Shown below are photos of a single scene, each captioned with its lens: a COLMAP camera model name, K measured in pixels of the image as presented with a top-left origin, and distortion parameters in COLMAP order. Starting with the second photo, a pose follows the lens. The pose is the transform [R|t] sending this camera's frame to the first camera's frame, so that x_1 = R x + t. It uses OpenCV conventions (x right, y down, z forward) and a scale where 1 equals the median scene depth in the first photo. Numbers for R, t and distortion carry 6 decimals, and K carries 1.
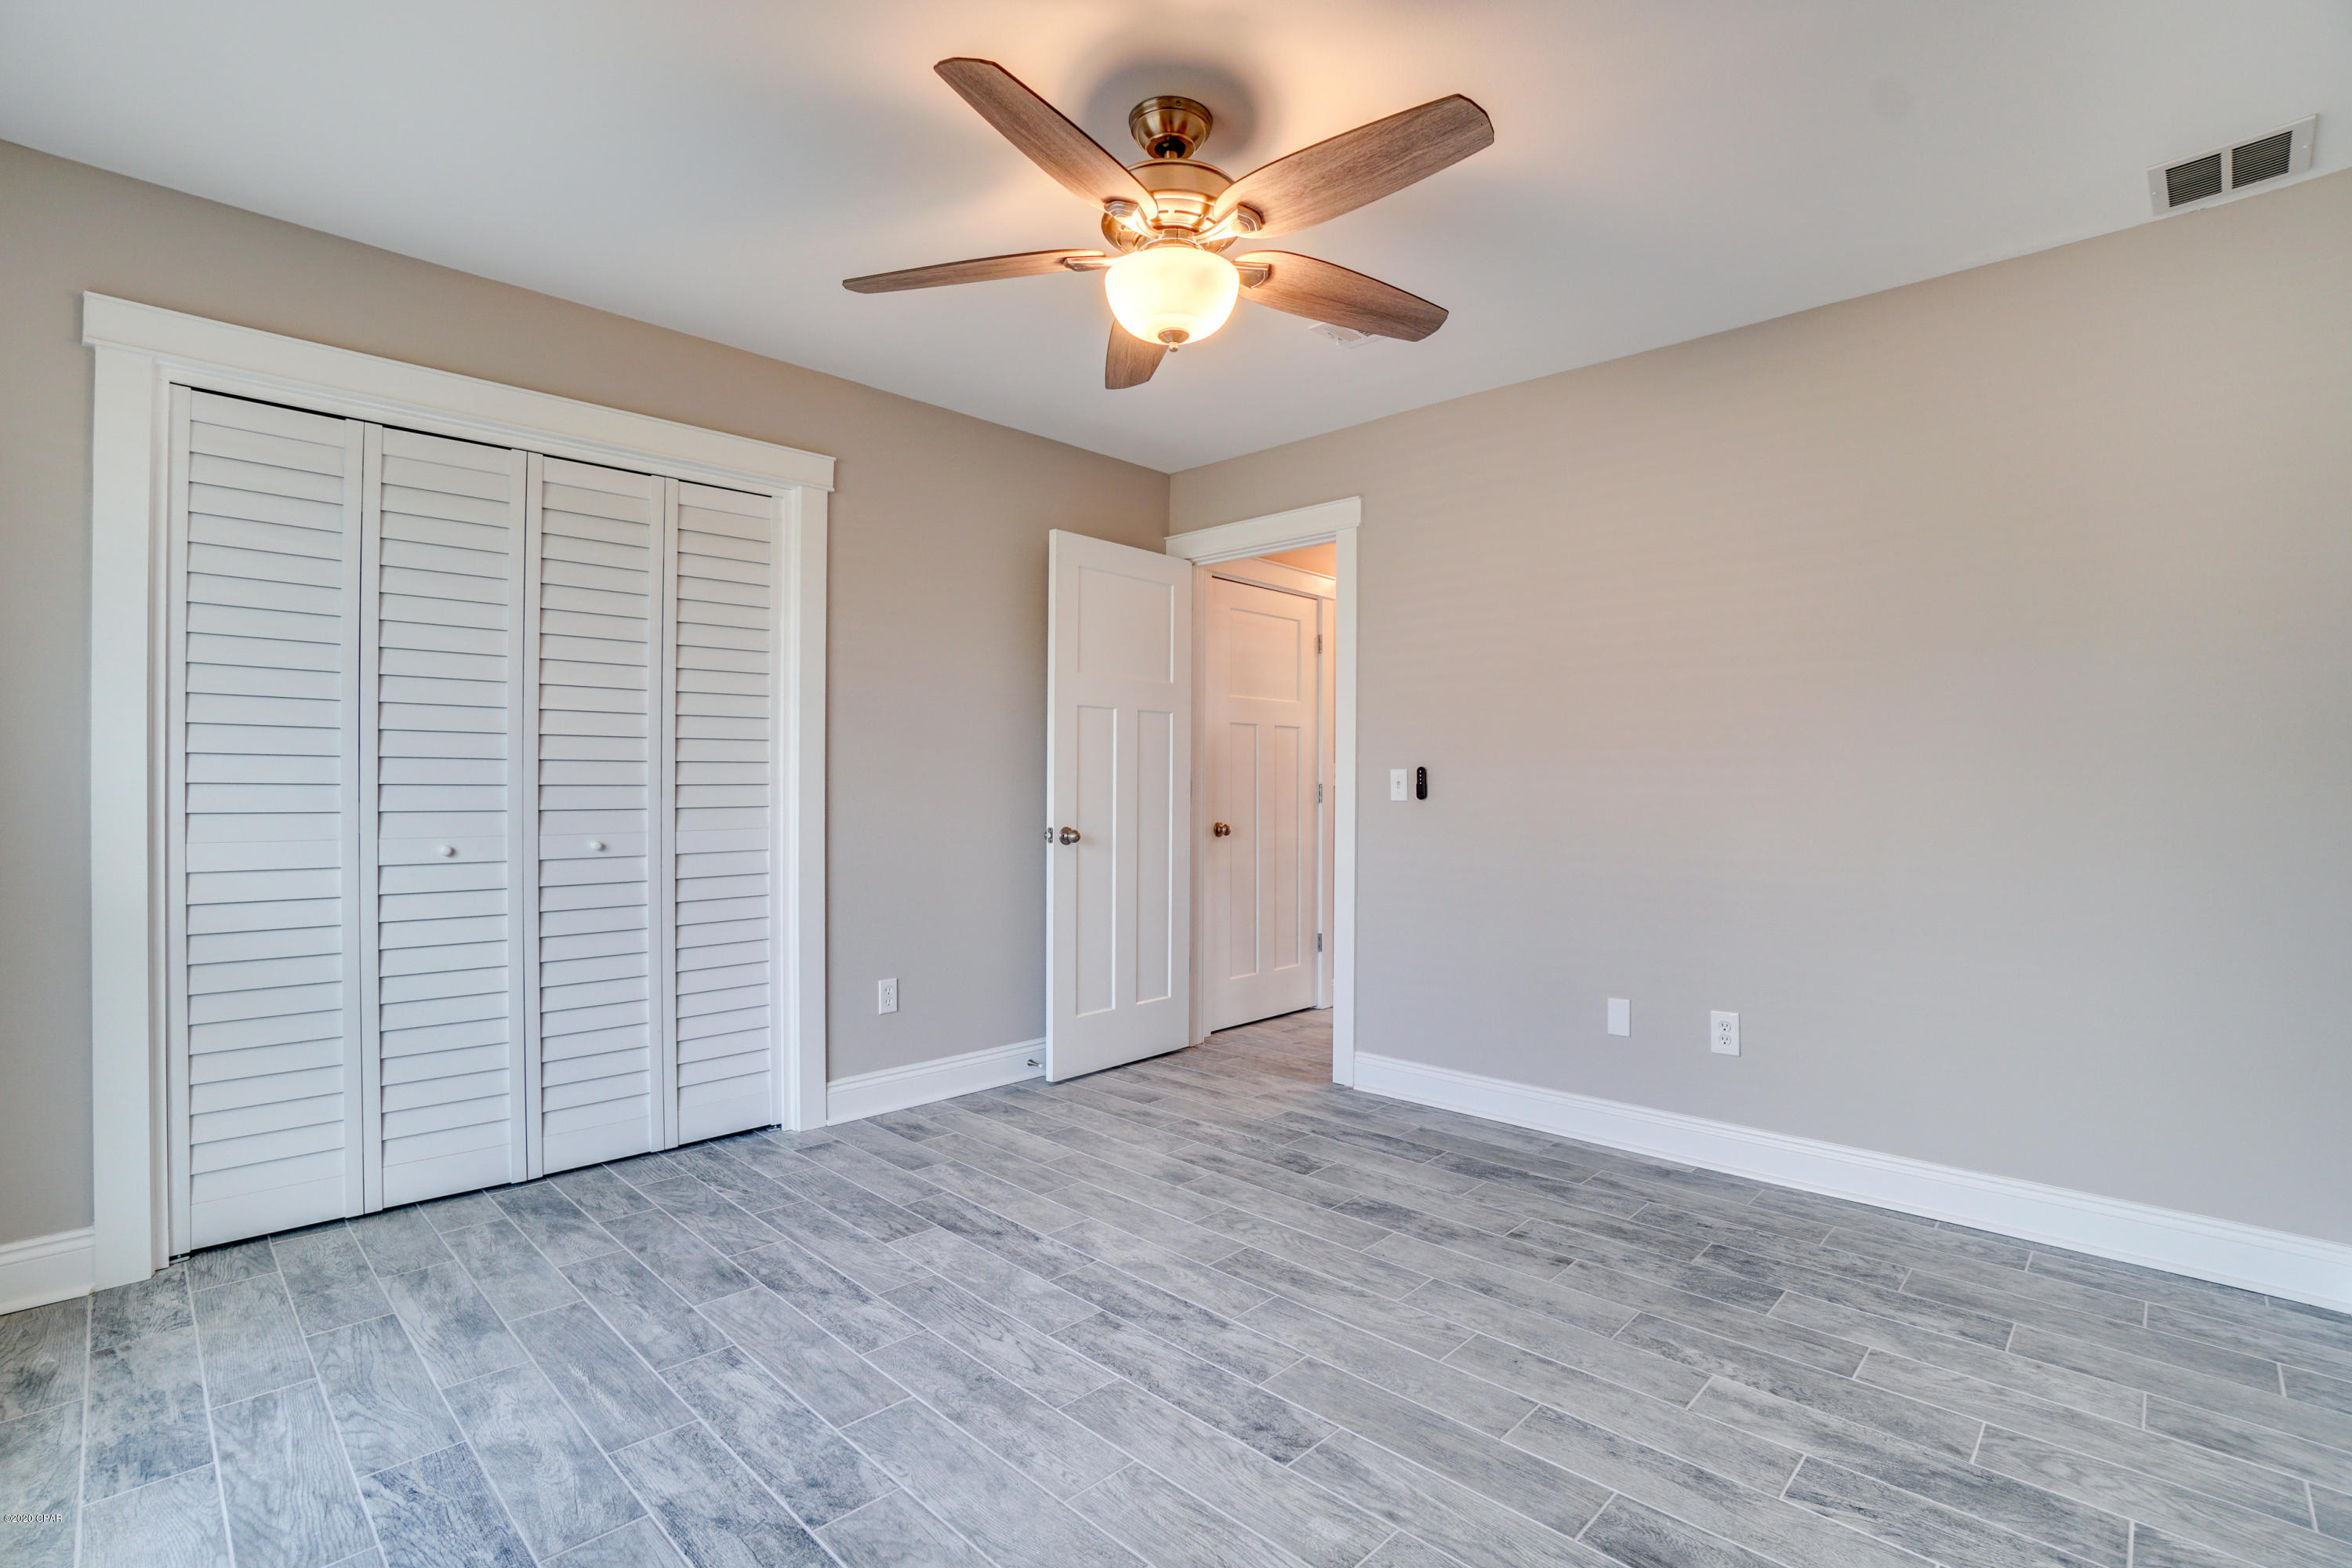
lens RADIAL K [[1287.5, 0, 1164.8], [0, 1287.5, 800.1], [0, 0, 1]] dist [-0.019847, 0.026909]
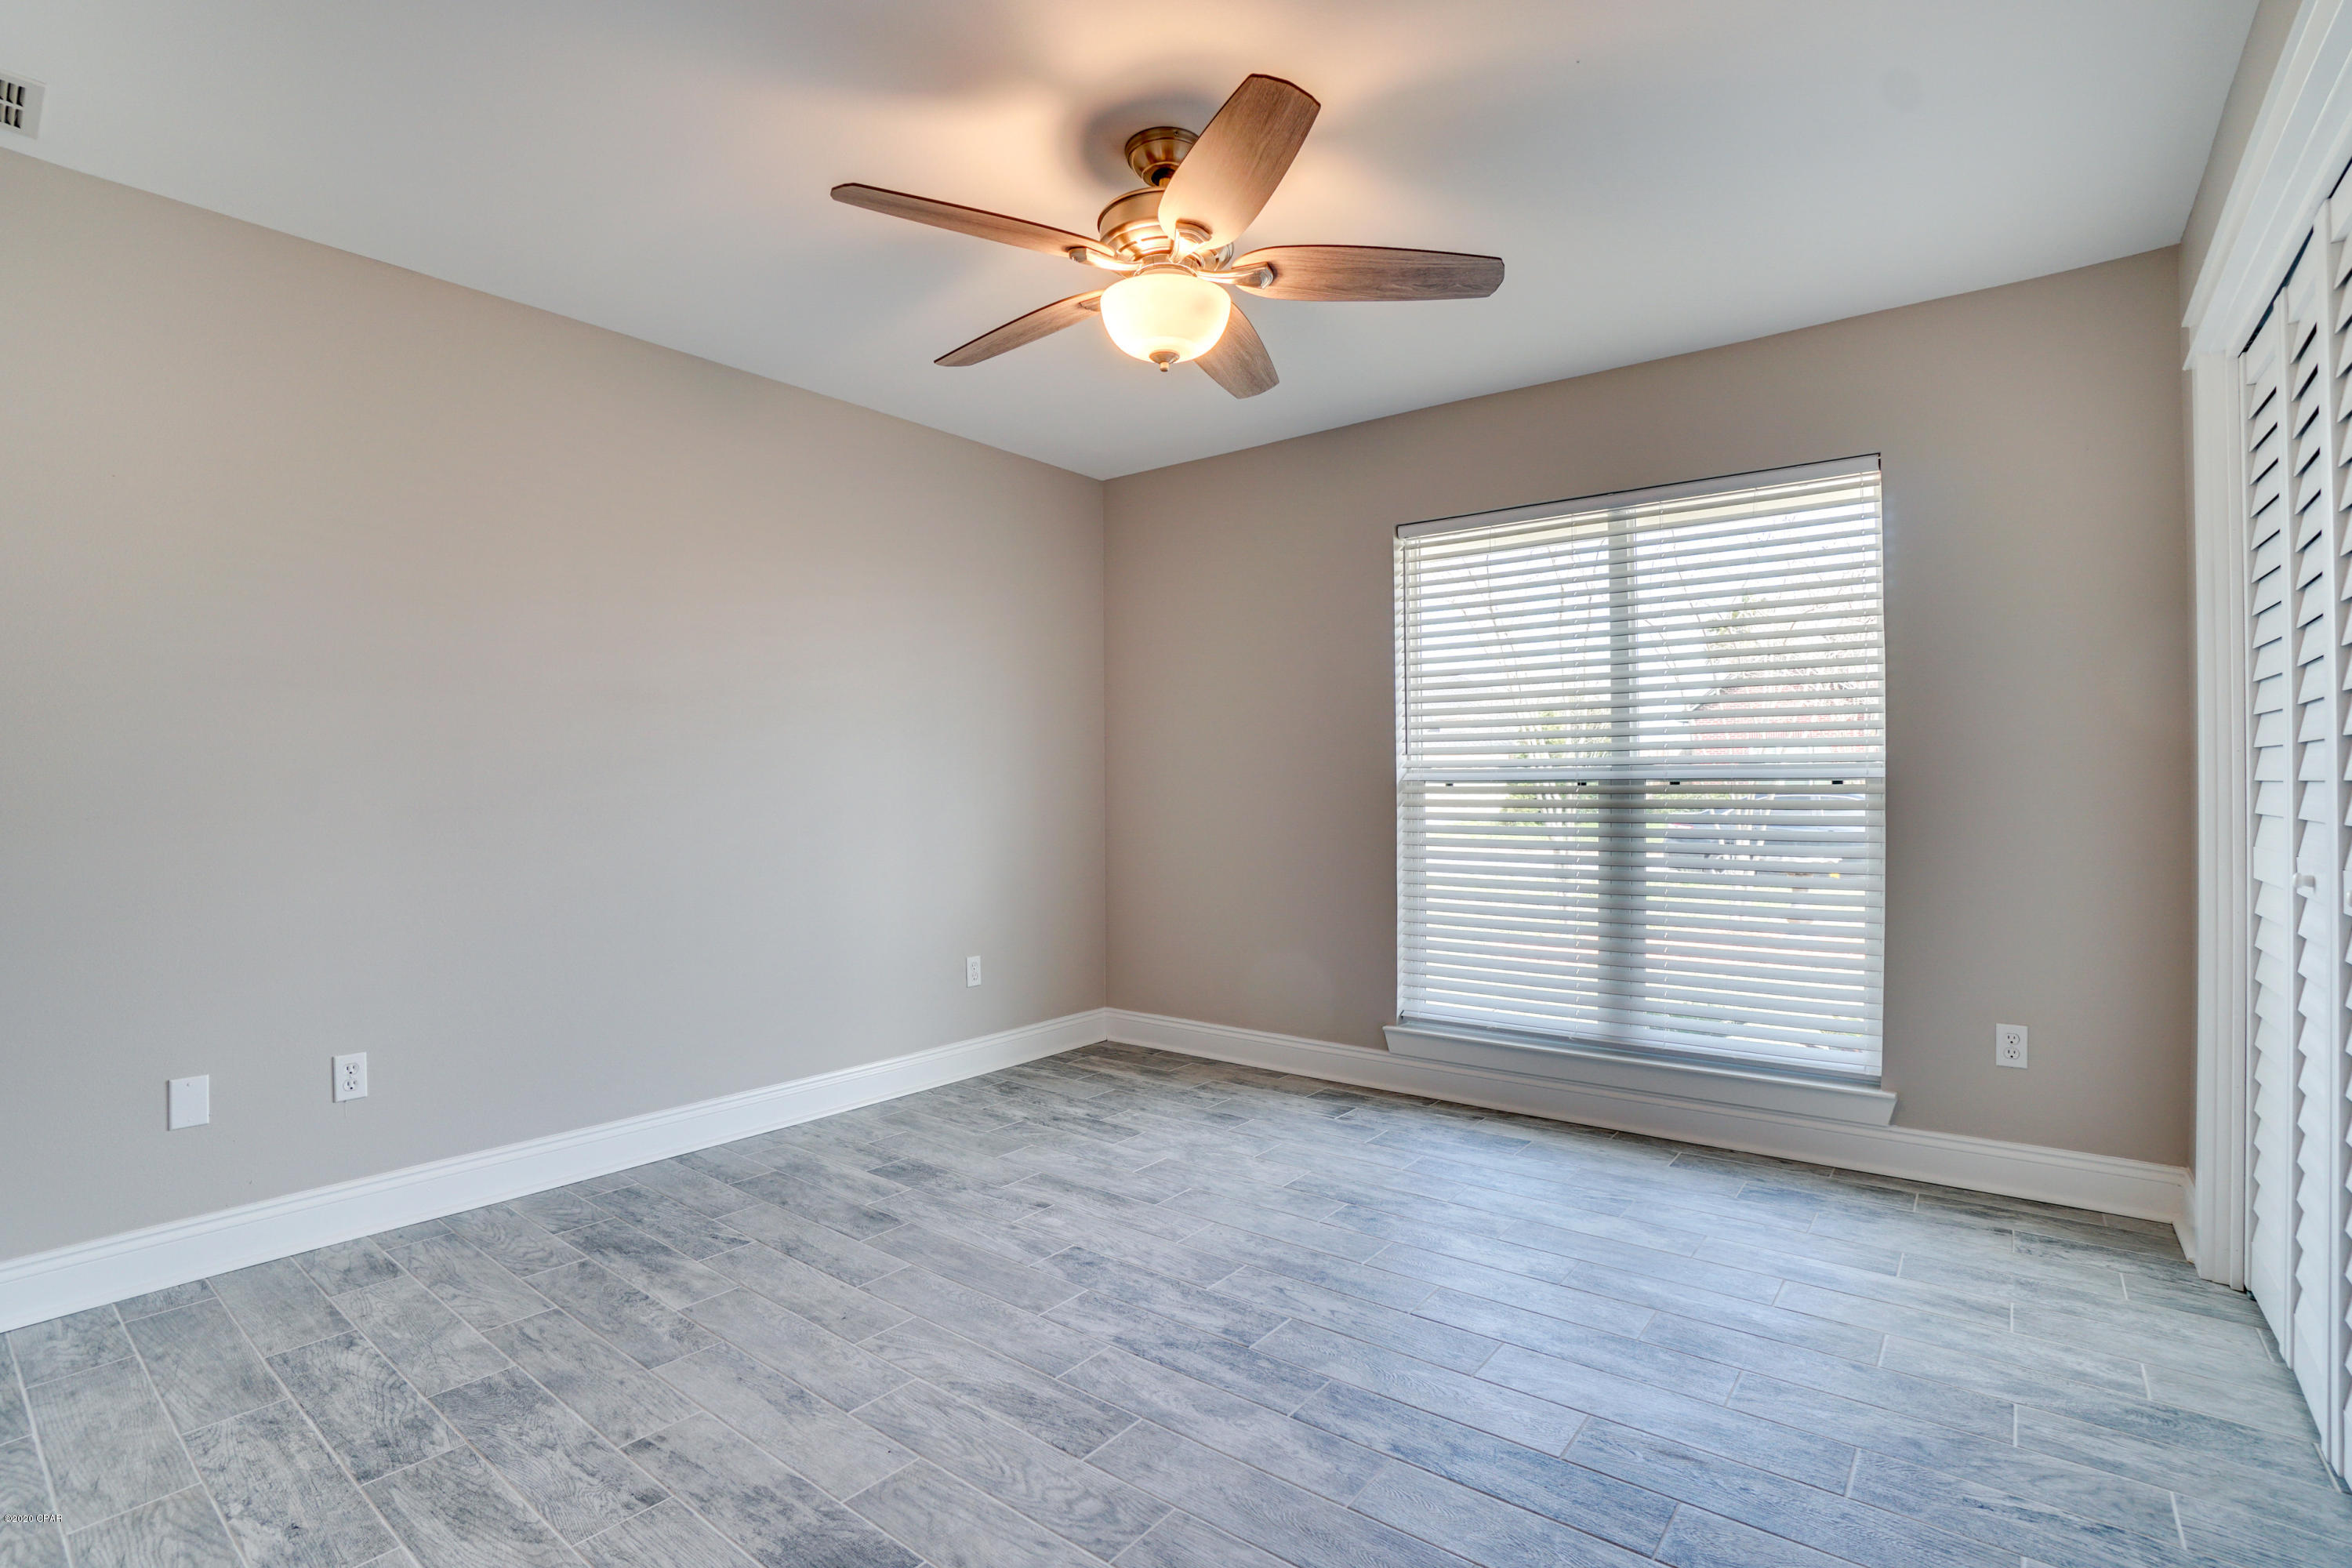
lens RADIAL K [[1066.5, 0, 1174.2], [0, 1066.5, 791.5], [0, 0, 1]] dist [-0.056051, 0.025824]
pose [[-0.994413, -0.001549, -0.105552, 0.088978], [-0.003099, 0.999890, 0.014527, -0.013241], [0.105518, 0.014773, -0.994308, 1.809538]]
